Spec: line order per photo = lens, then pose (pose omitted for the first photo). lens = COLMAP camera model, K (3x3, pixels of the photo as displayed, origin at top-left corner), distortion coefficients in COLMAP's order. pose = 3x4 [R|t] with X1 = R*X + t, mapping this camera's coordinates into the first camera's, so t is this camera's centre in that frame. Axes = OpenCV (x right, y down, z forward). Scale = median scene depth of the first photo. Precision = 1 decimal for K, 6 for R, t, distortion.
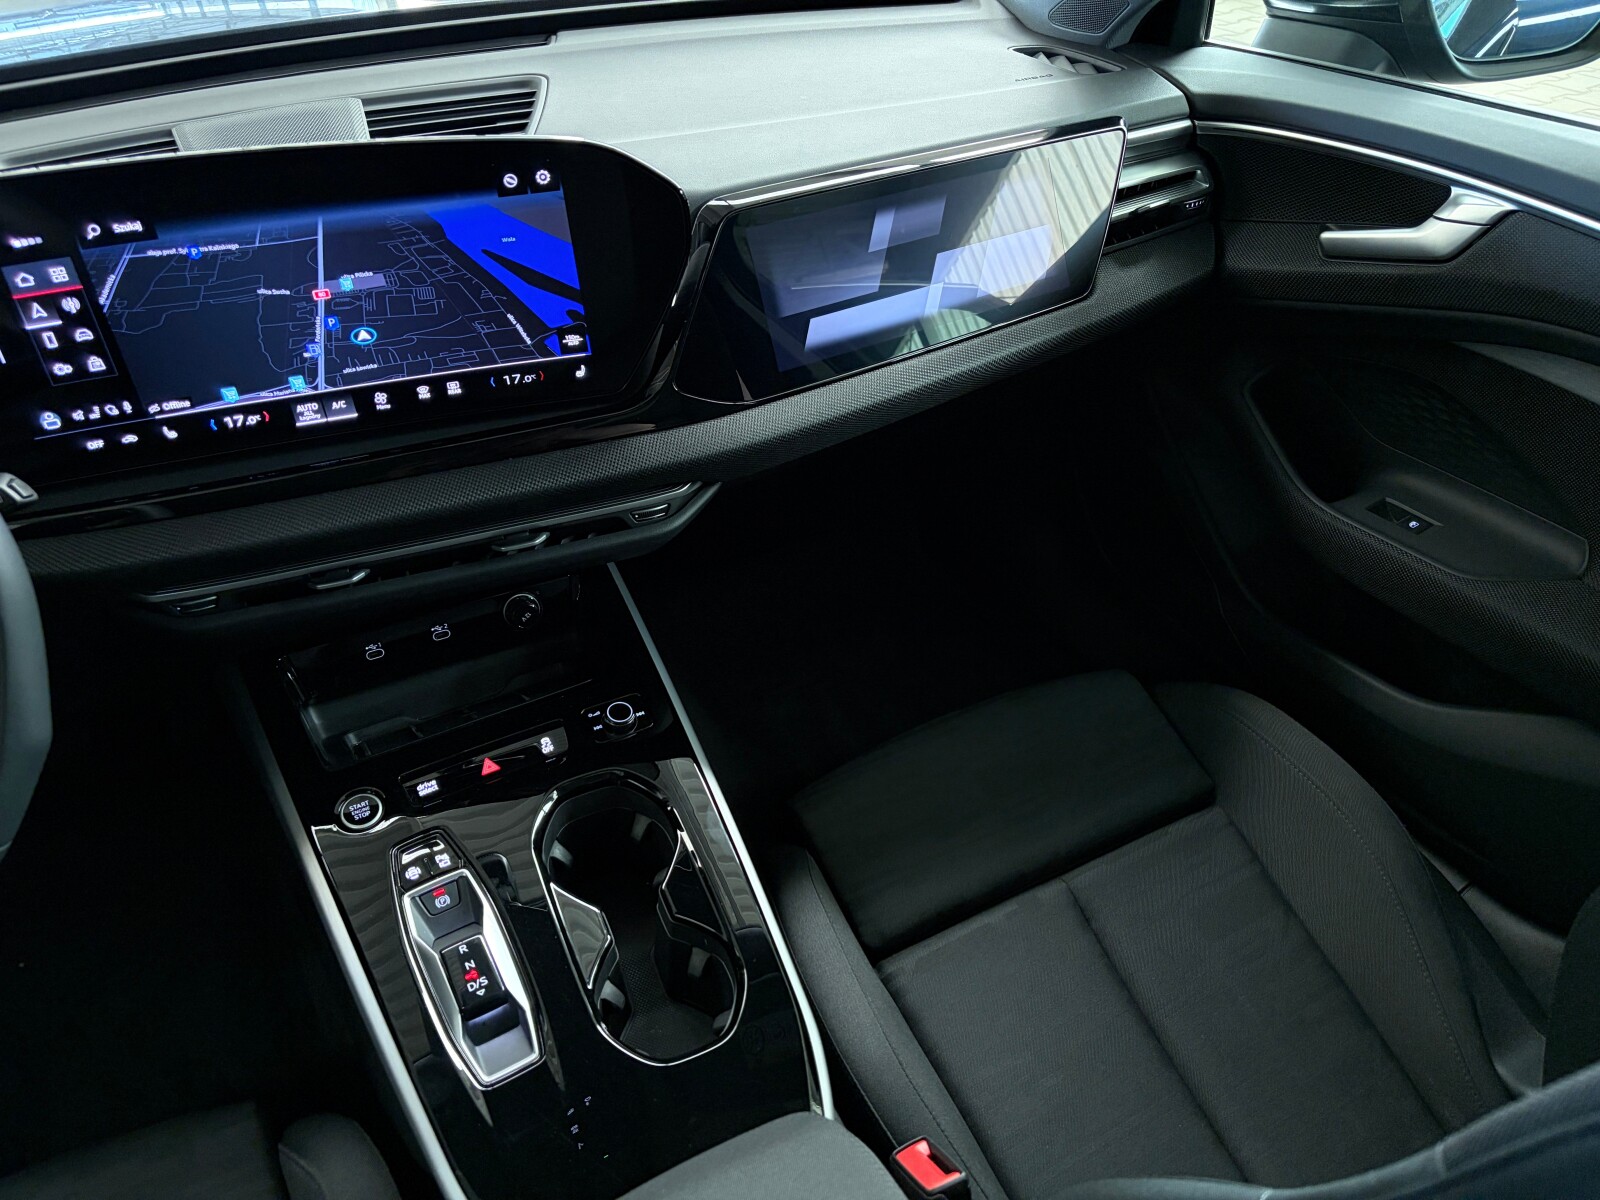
lens RADIAL K [[1216.3, 0, 798.7], [0, 1216.3, 603.4], [0, 0, 1]] dist [0.027182, -0.008111]
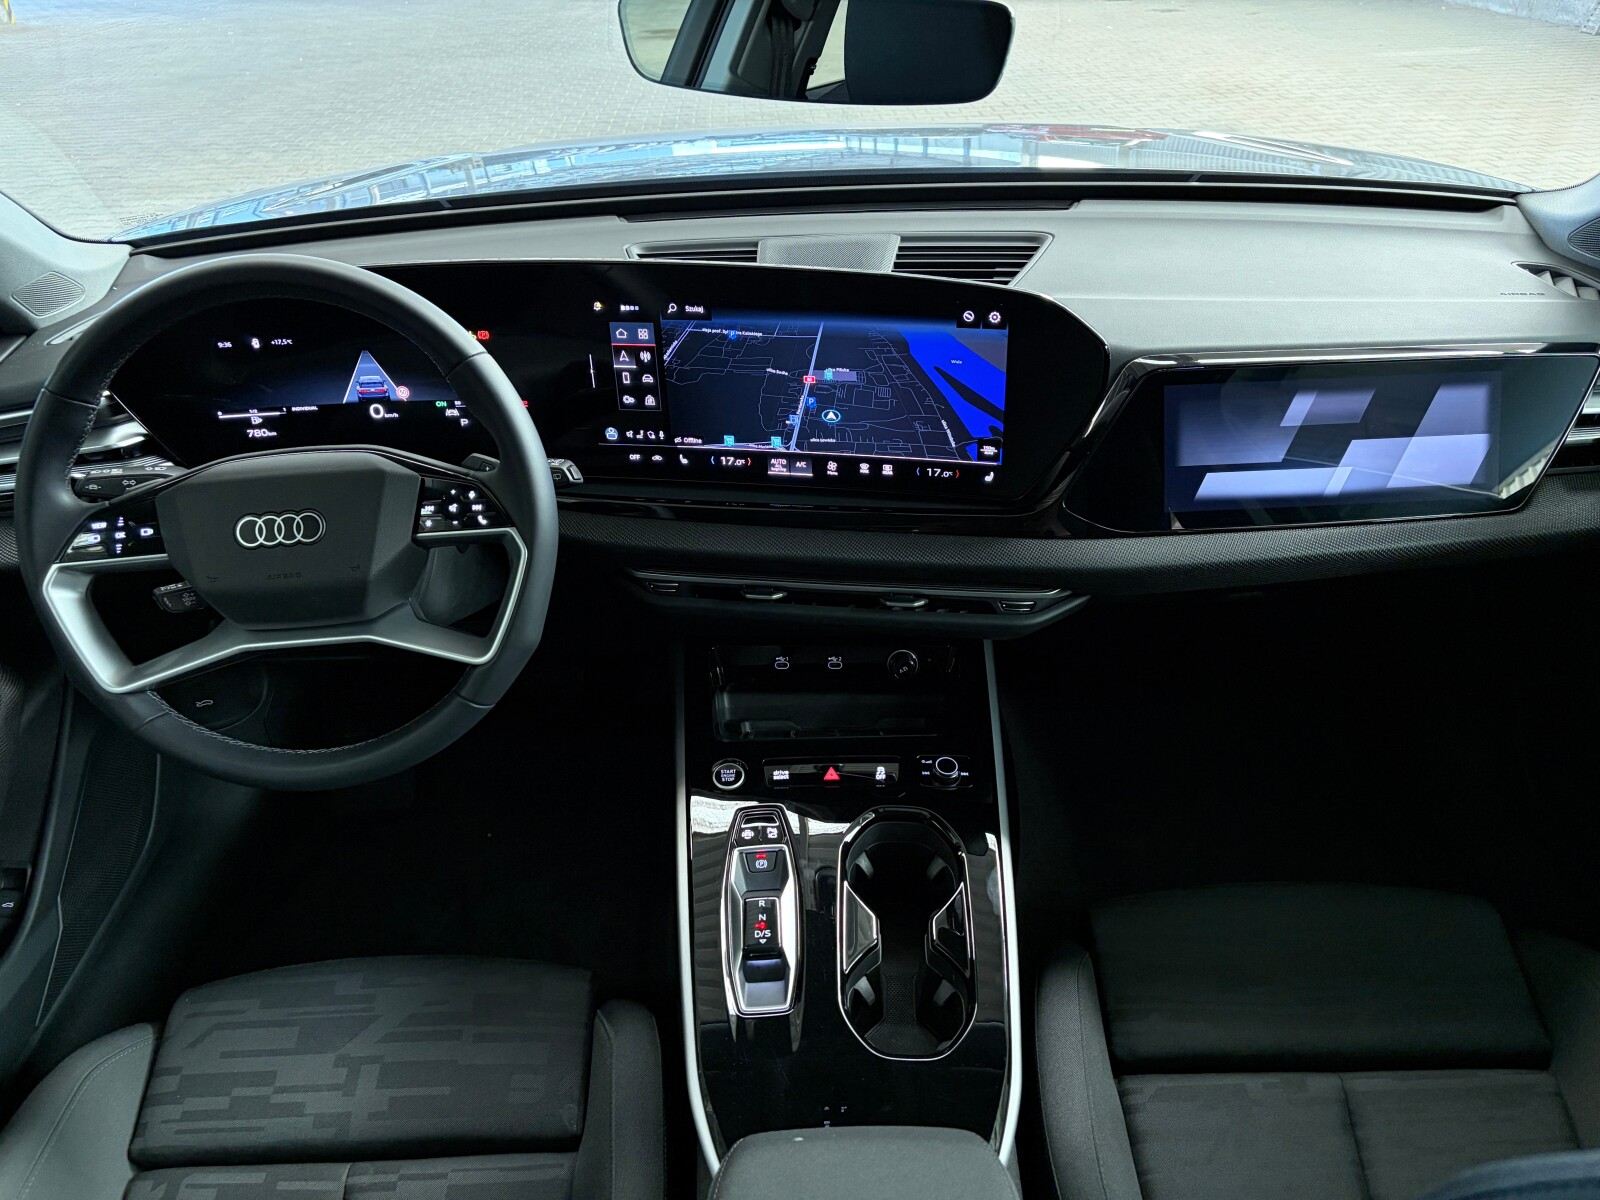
lens RADIAL K [[1199.7, 0, 797.0], [0, 1199.7, 608.5], [0, 0, 1]] dist [0.066132, -0.077012]
pose [[0.883118, 0.243537, -0.400990, 0.165549], [-0.280972, 0.959028, -0.036341, 0.030515], [0.375710, 0.144761, 0.915361, -0.138033]]
